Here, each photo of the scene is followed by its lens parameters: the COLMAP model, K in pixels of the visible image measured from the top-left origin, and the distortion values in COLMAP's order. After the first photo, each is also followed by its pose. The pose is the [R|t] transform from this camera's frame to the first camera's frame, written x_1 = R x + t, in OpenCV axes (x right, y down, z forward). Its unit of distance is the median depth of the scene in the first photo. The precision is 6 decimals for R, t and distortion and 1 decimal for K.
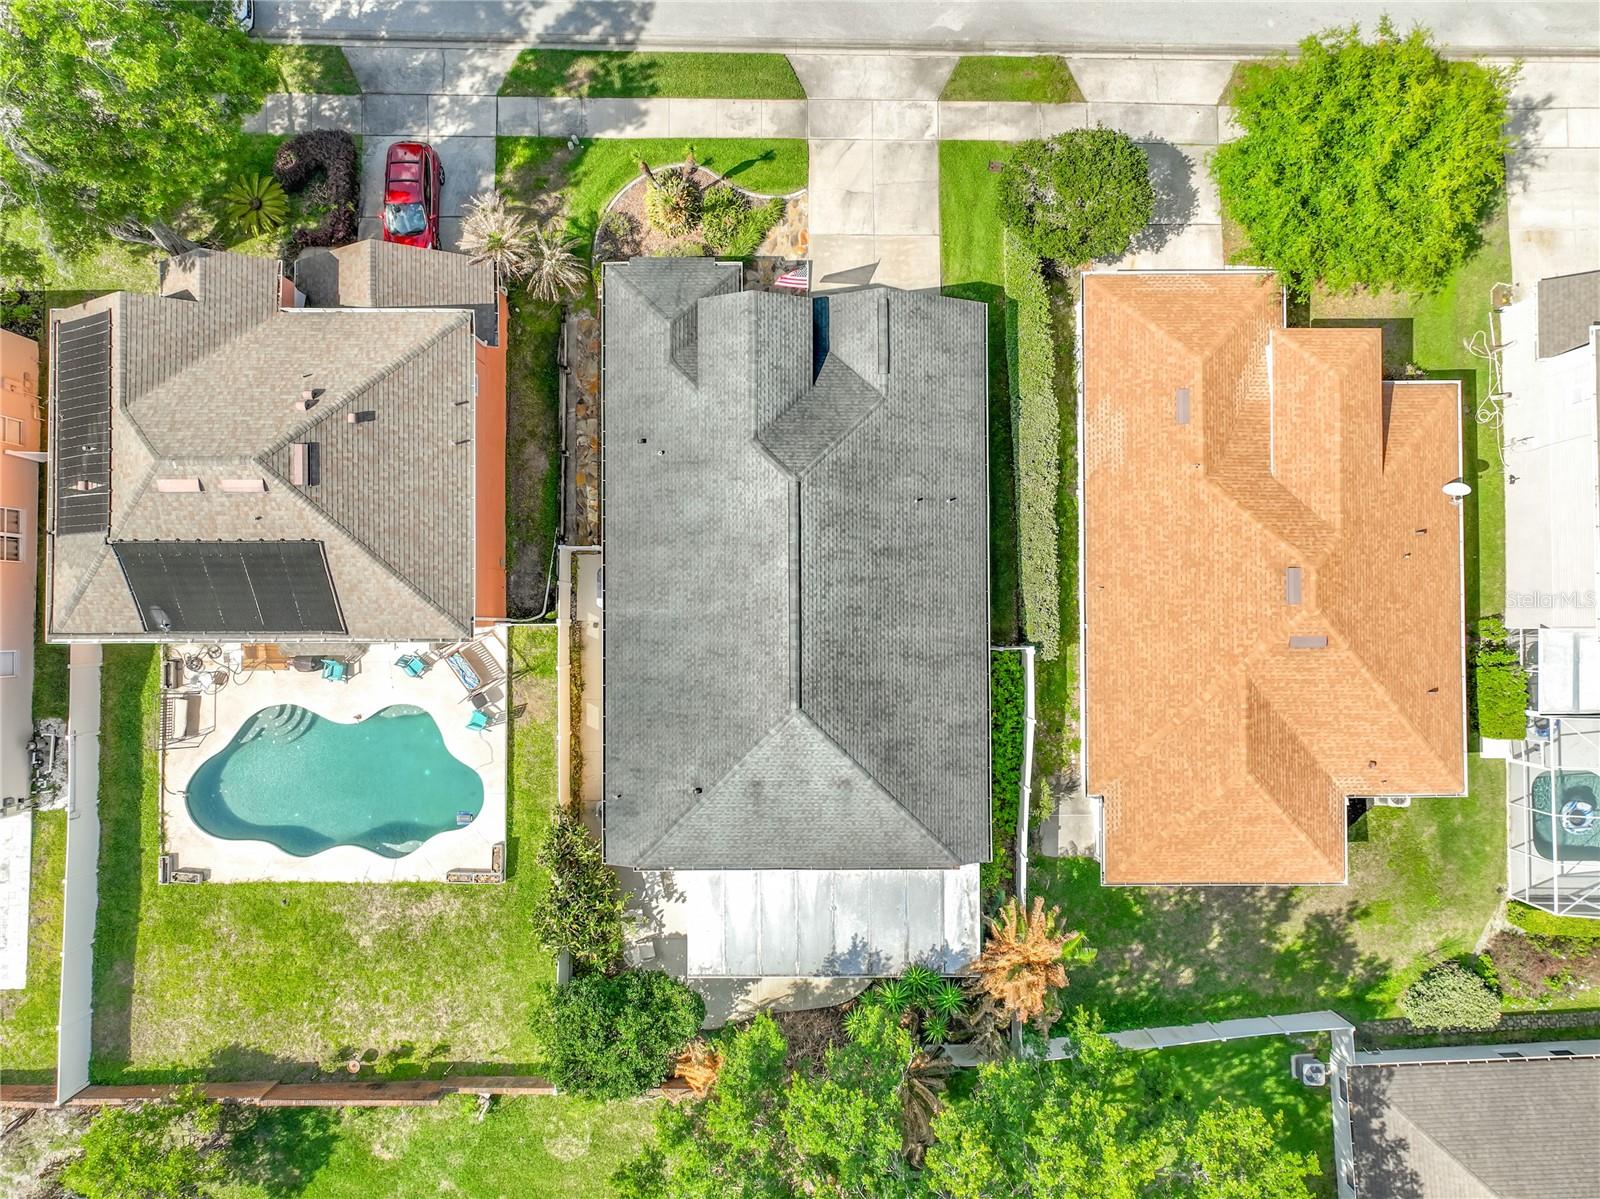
lens RADIAL K [[1117.6, 0, 803.7], [0, 1117.6, 607.3], [0, 0, 1]] dist [-0.000439, 0.017991]
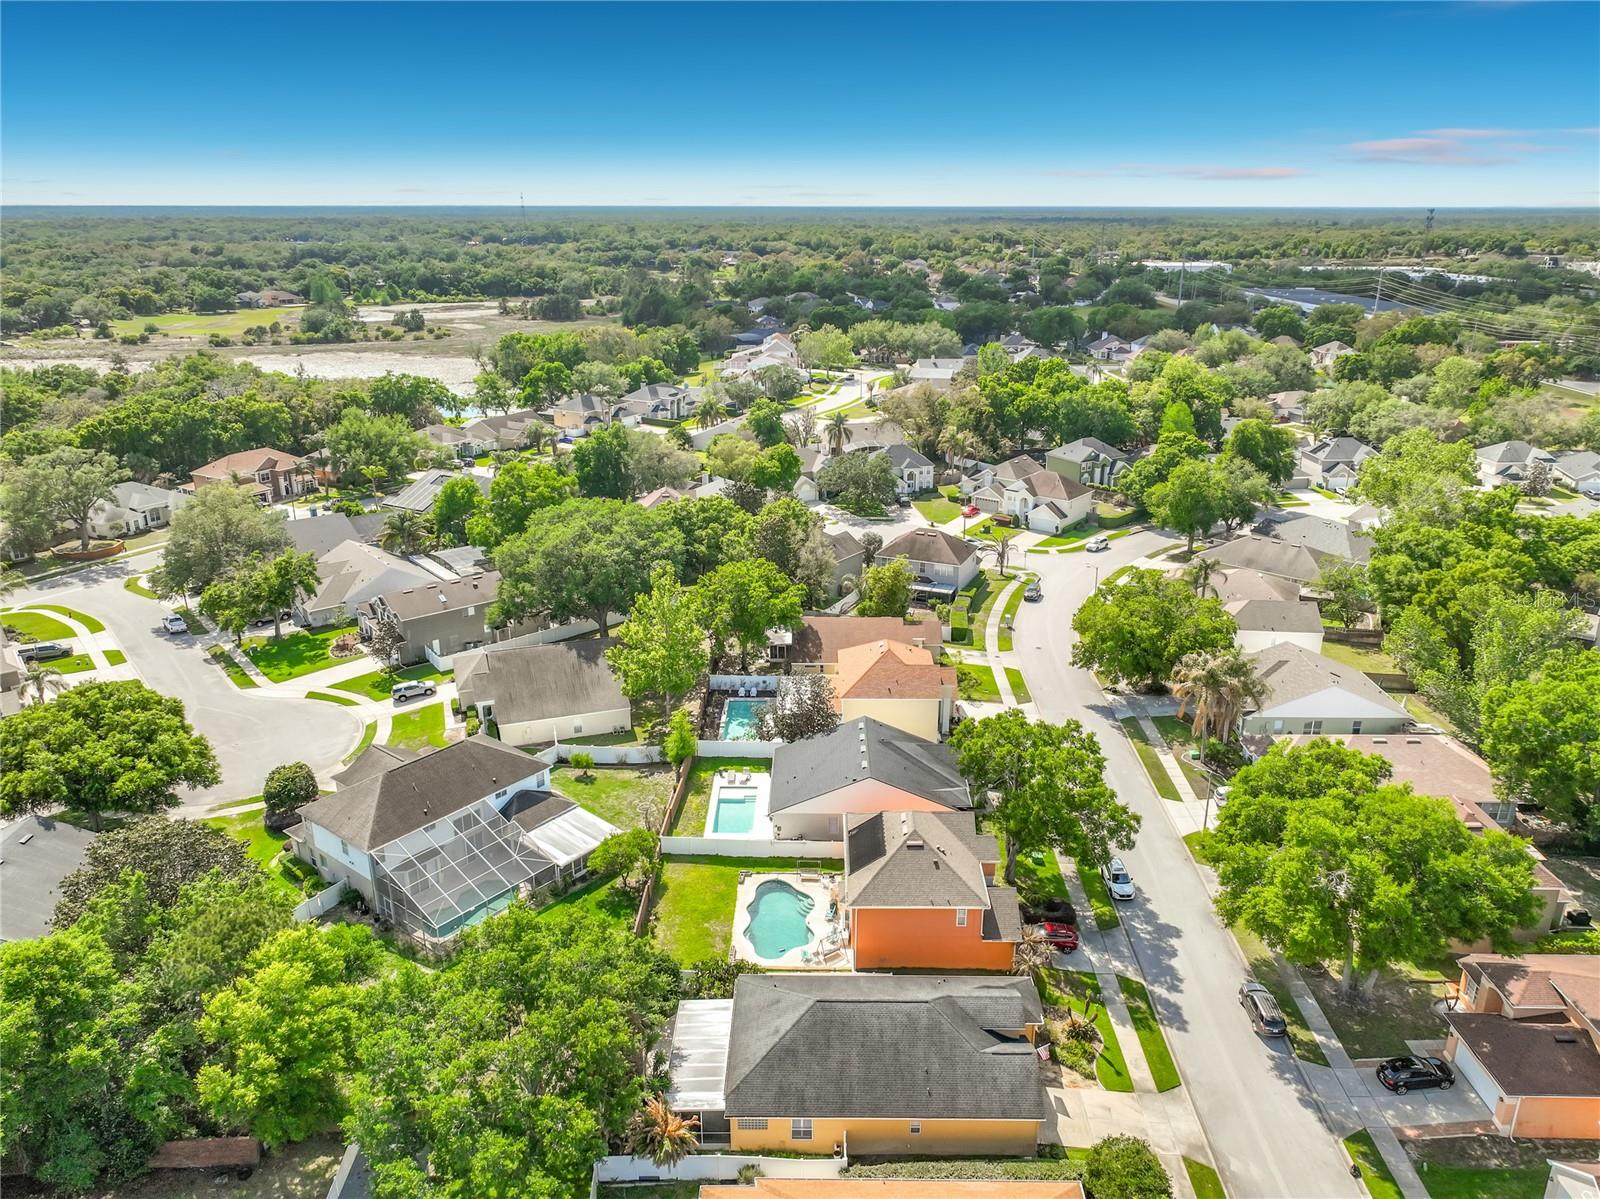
lens RADIAL K [[1137.4, 0, 804.4], [0, 1137.4, 589.3], [0, 0, 1]] dist [-0.004026, 0.009720]
pose [[-0.016364, 0.321527, -0.946759, 1.496873], [-0.999759, 0.008579, 0.020194, 0.056363], [0.014615, 0.946862, 0.321309, -0.332238]]
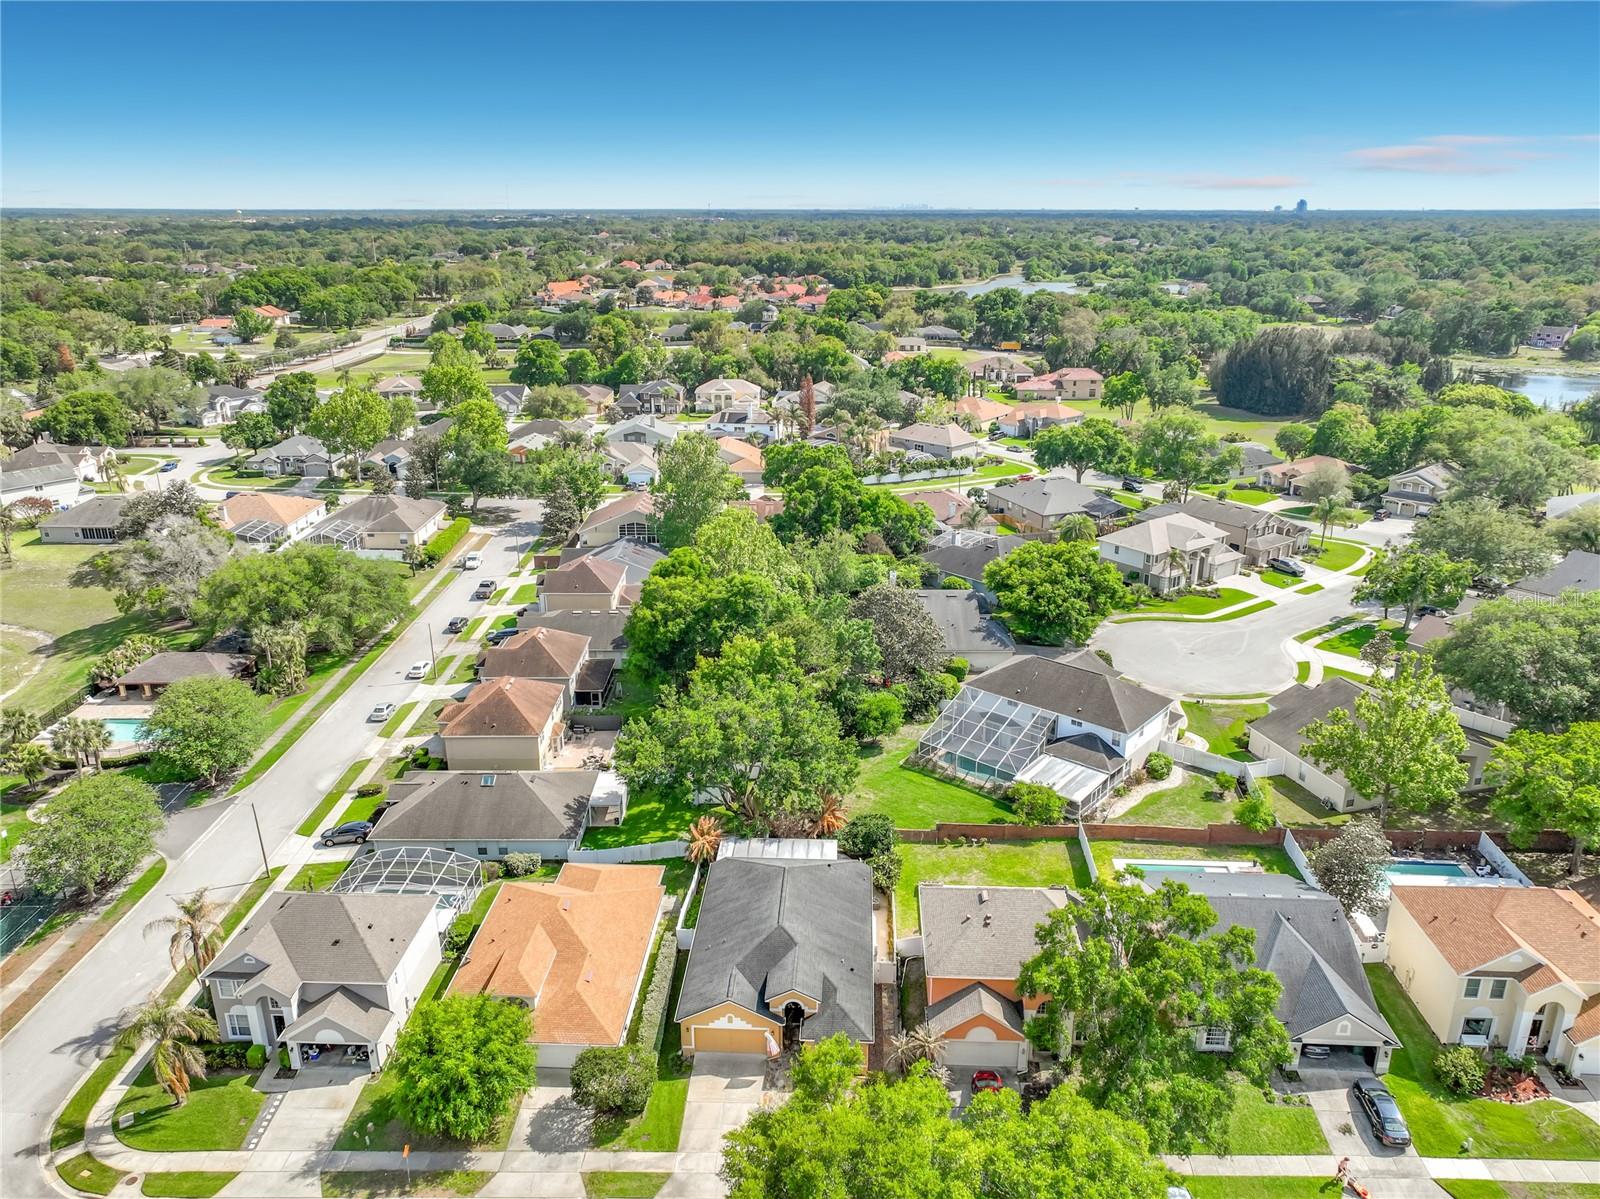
lens RADIAL K [[1117.6, 0, 803.7], [0, 1117.6, 607.3], [0, 0, 1]] dist [-0.000439, 0.017991]
pose [[-0.998618, -0.018105, 0.049345, -0.133522], [0.052547, -0.321447, 0.945468, -1.766945], [-0.001255, 0.946754, 0.321954, -0.284511]]
